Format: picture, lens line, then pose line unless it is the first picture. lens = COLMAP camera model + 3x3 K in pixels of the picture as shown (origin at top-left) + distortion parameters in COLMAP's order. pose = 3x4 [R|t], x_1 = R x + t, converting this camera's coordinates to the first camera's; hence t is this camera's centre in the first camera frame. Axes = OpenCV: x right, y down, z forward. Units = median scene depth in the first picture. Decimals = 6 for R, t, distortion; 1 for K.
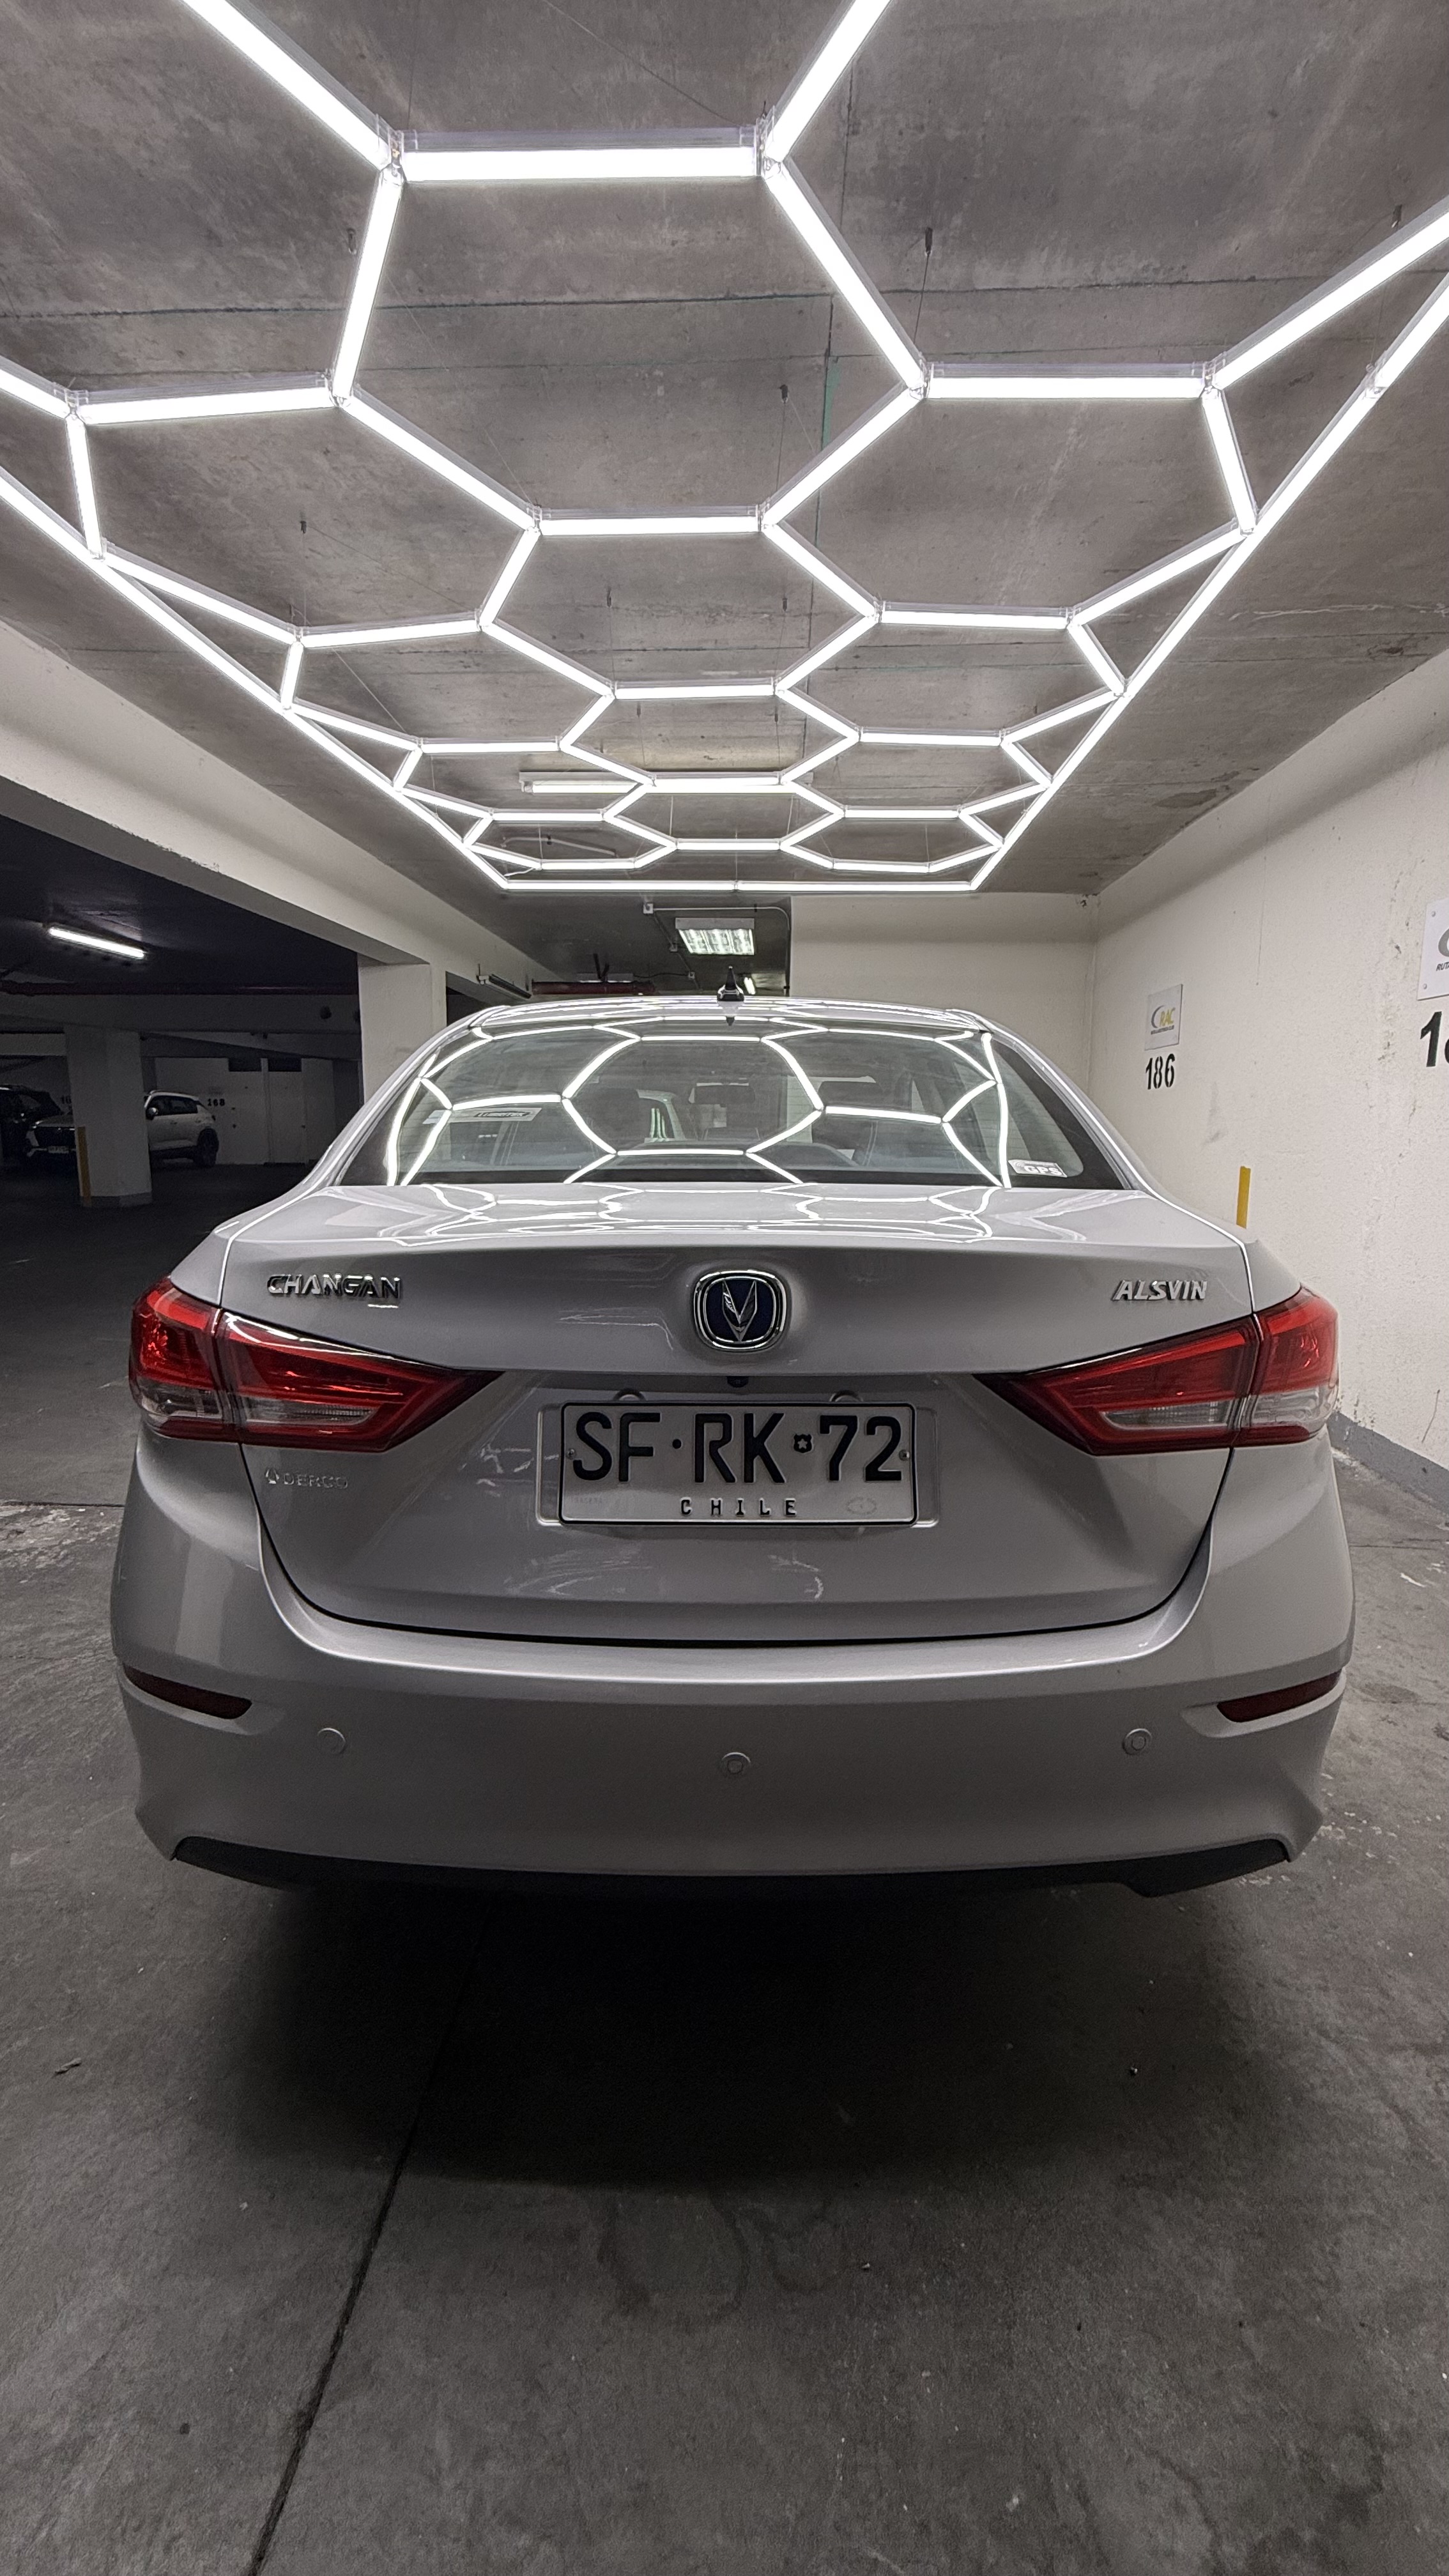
lens RADIAL K [[1027.3, 0, 729.8], [0, 1027.3, 1284.3], [0, 0, 1]] dist [0.000751, 0.000594]
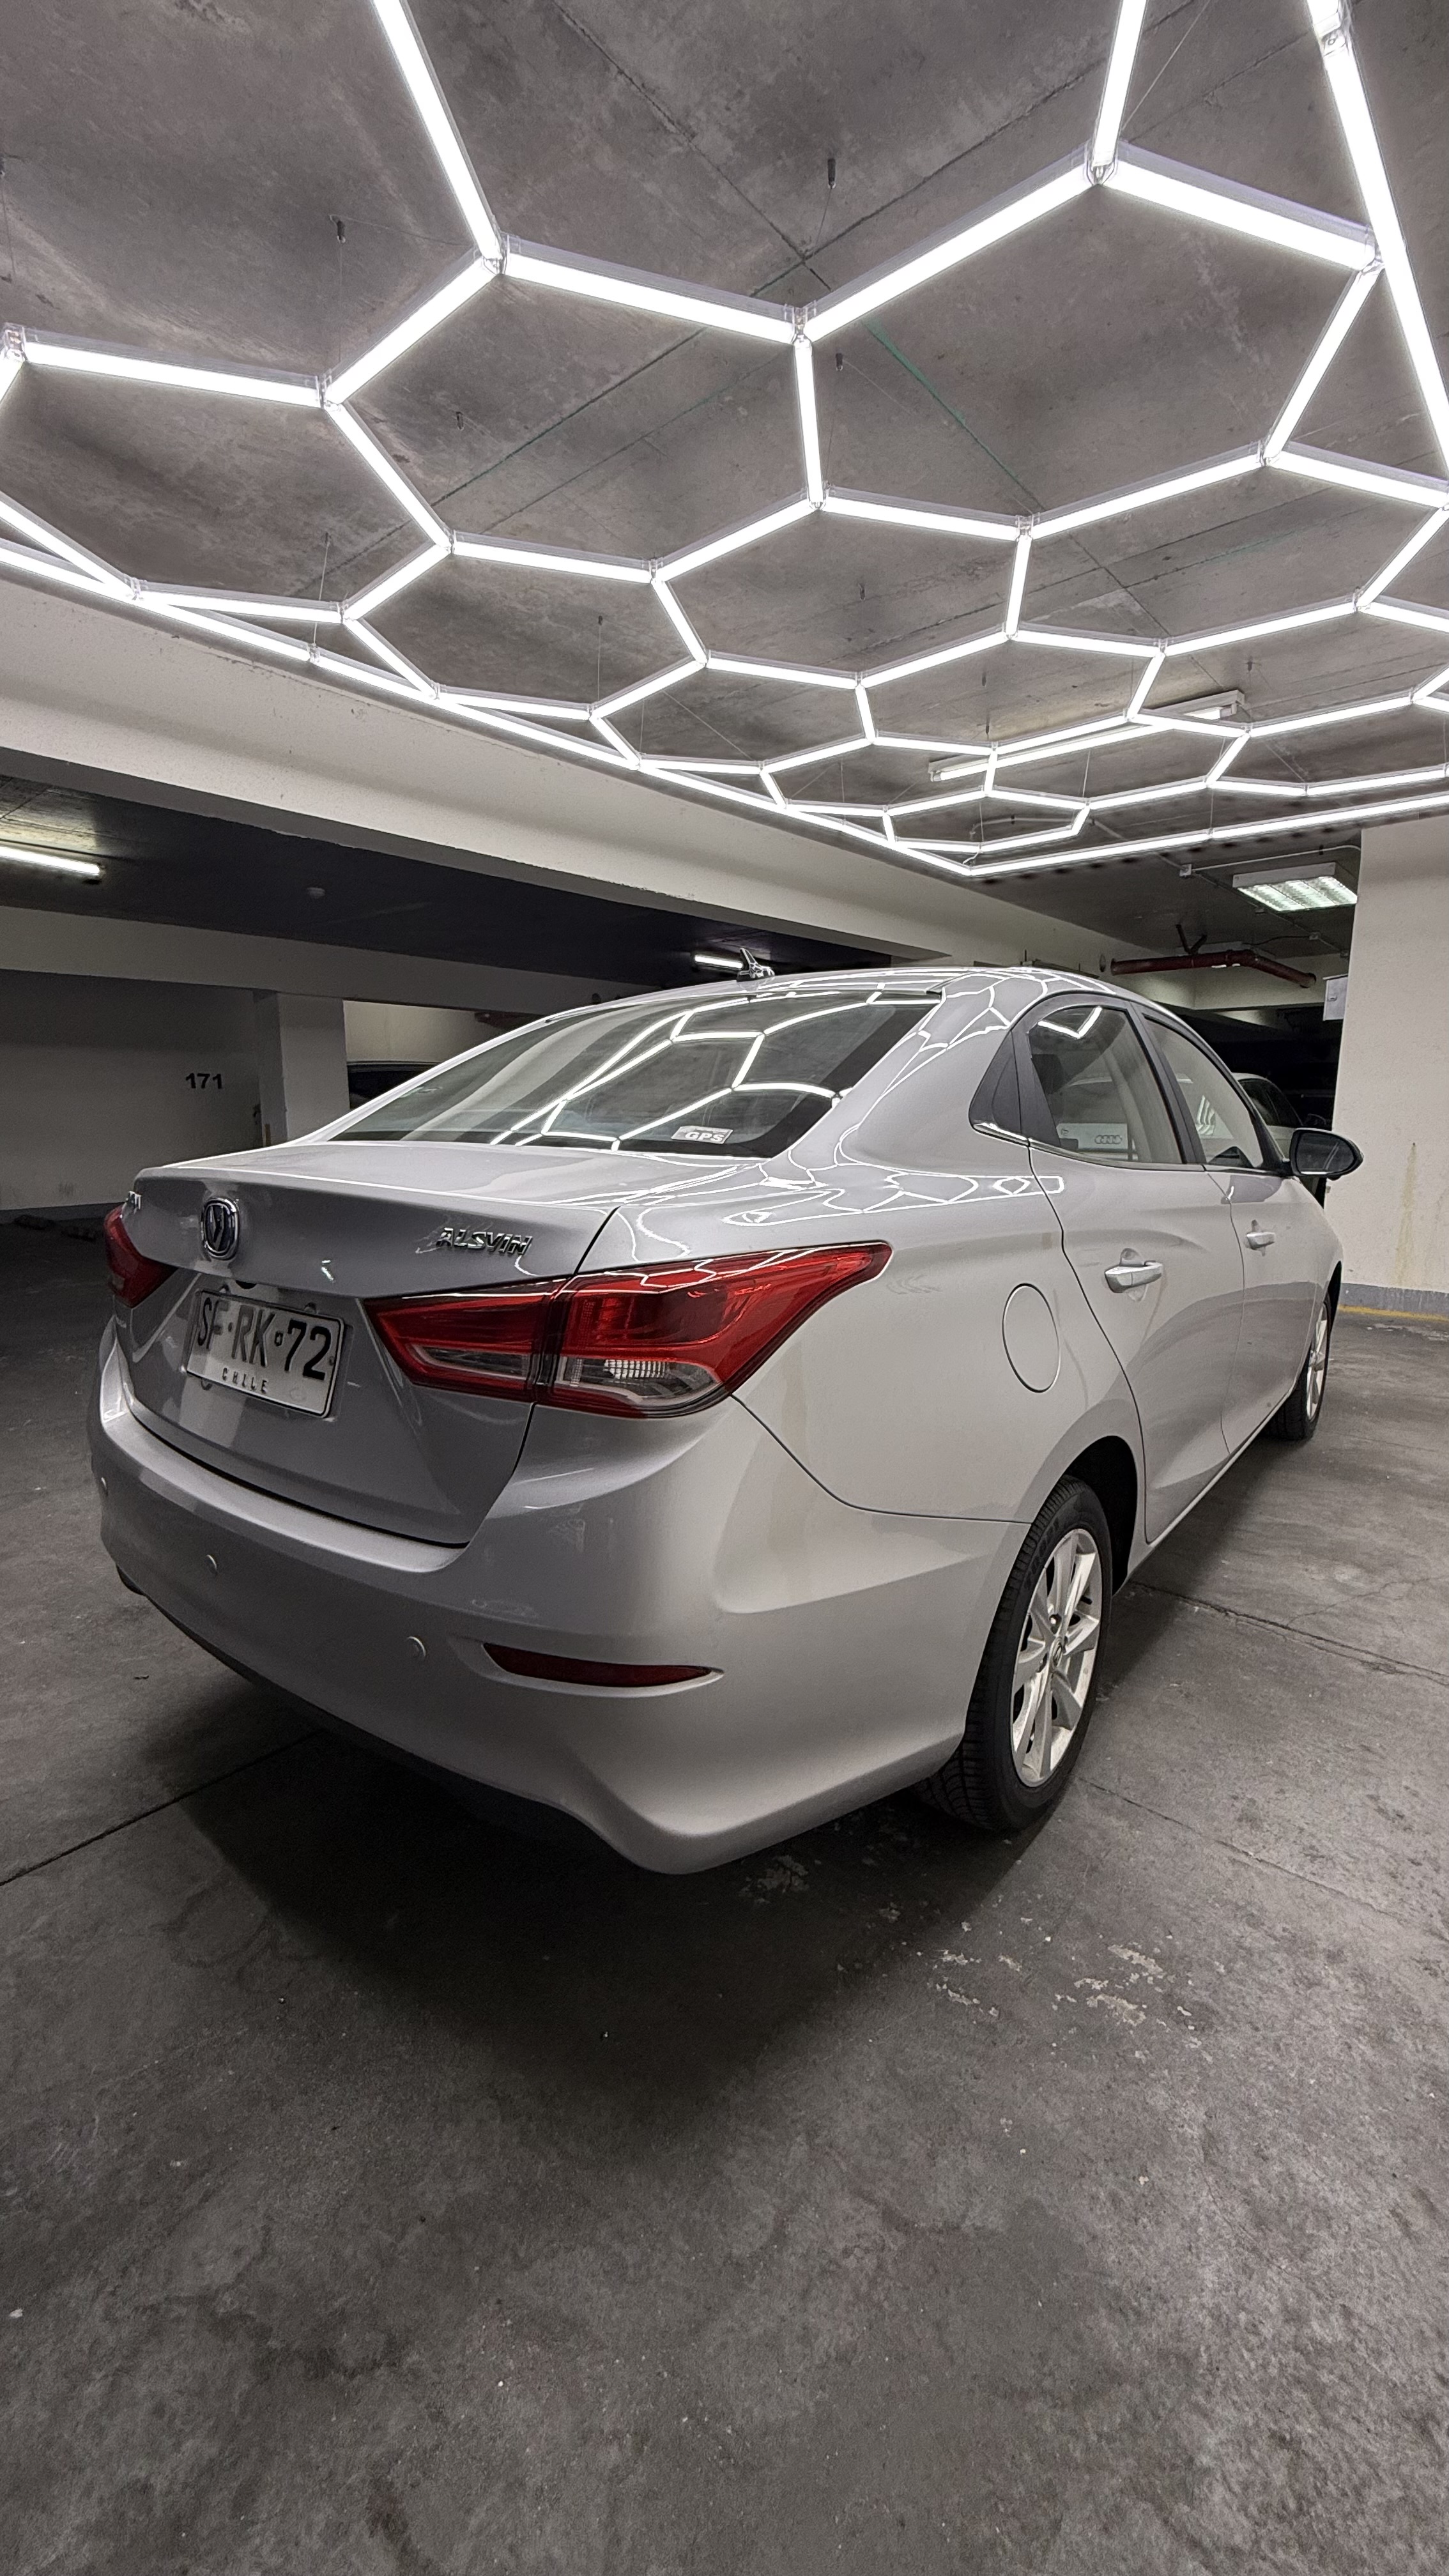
lens RADIAL K [[1027.3, 0, 726.2], [0, 1027.3, 1284.9], [0, 0, 1]] dist [0.000751, 0.000594]
pose [[0.783931, 0.098946, -0.612912, 1.242694], [-0.093954, 0.994756, 0.040420, -0.015271], [0.613697, 0.025899, 0.789117, 0.320340]]
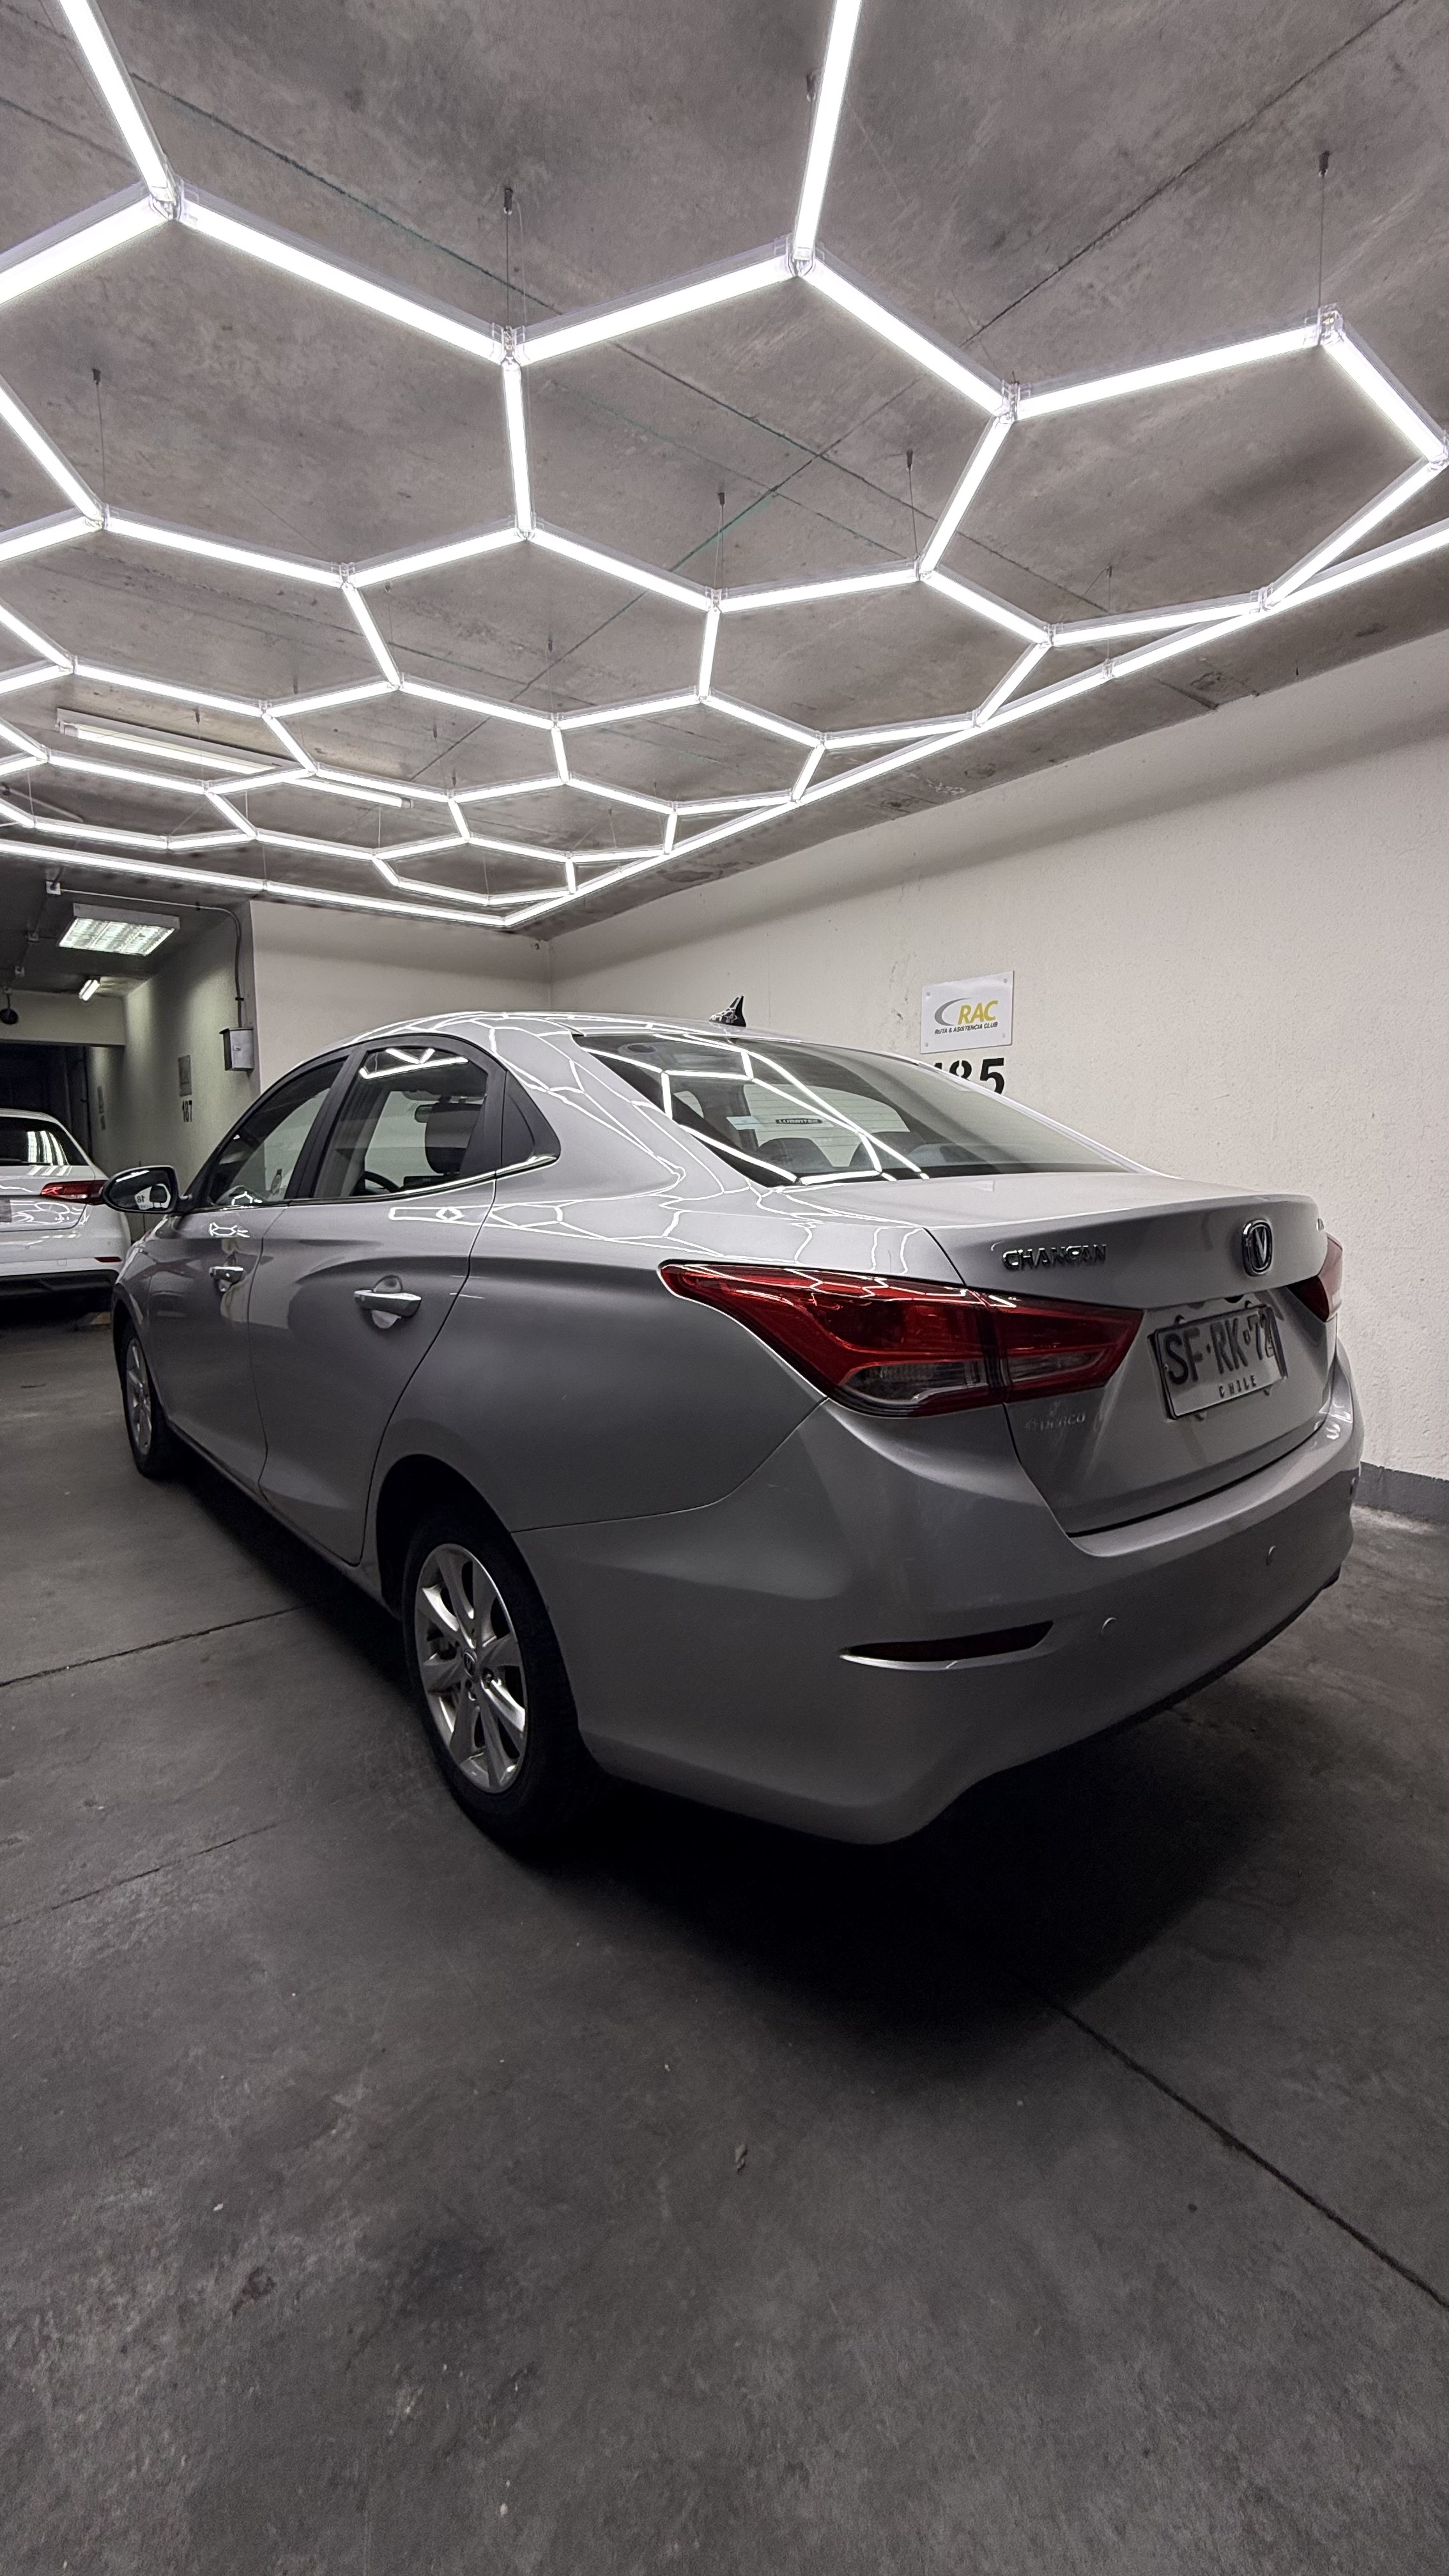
lens RADIAL K [[1027.3, 0, 731.5], [0, 1027.3, 1285.3], [0, 0, 1]] dist [0.000751, 0.000594]
pose [[0.762283, -0.091933, 0.640681, -1.404437], [0.109901, 0.993872, 0.011853, -0.019773], [-0.637845, 0.061376, 0.767715, 0.316141]]
